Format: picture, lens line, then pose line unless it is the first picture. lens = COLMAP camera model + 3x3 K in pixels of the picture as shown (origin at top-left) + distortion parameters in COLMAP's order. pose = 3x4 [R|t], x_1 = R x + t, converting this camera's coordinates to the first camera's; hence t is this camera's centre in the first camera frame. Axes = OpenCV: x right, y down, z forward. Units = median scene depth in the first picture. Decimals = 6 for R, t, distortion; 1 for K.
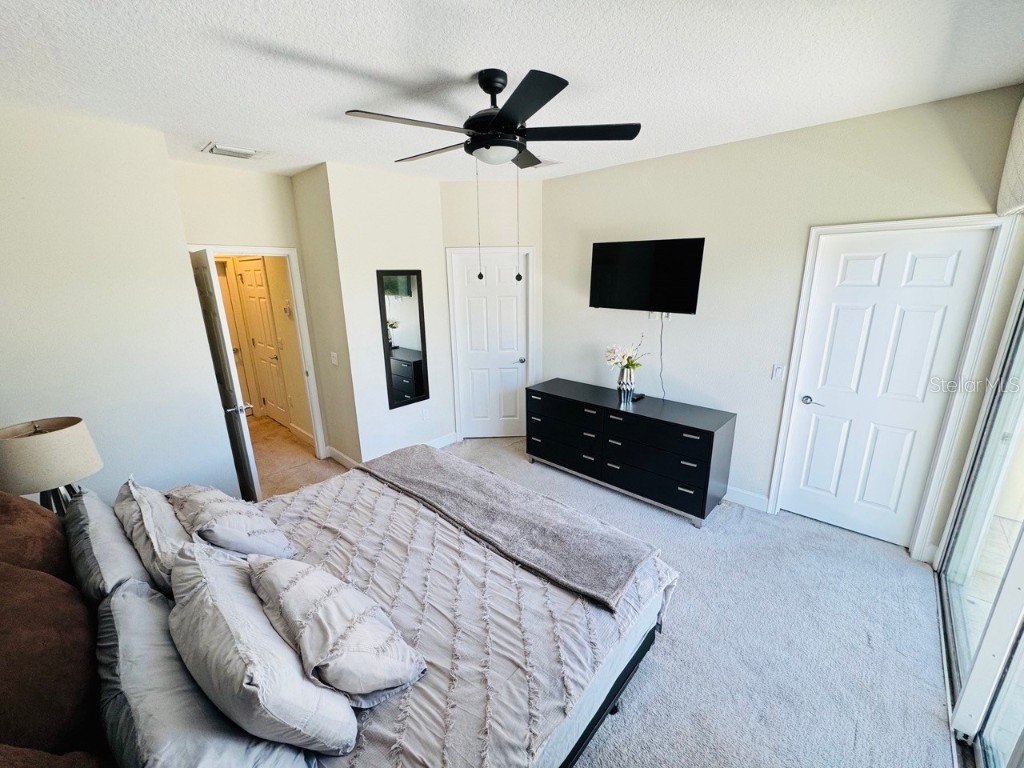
lens RADIAL K [[411.5, 0, 513.8], [0, 411.5, 386.5], [0, 0, 1]] dist [-0.000679, 0.000033]
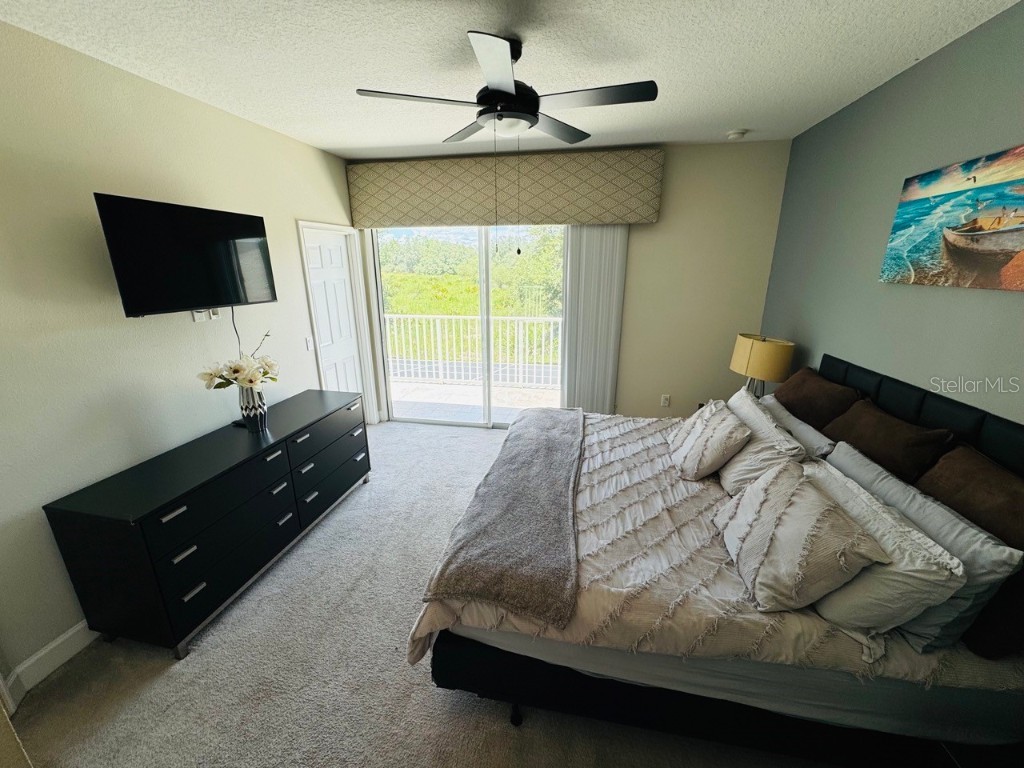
lens RADIAL K [[408.4, 0, 510.2], [0, 408.4, 379.7], [0, 0, 1]] dist [-0.001702, -0.000140]
pose [[-0.514379, -0.226270, 0.827174, -0.786097], [0.240541, 0.887773, 0.392427, -0.319923], [-0.823137, 0.400825, -0.402224, 1.273168]]
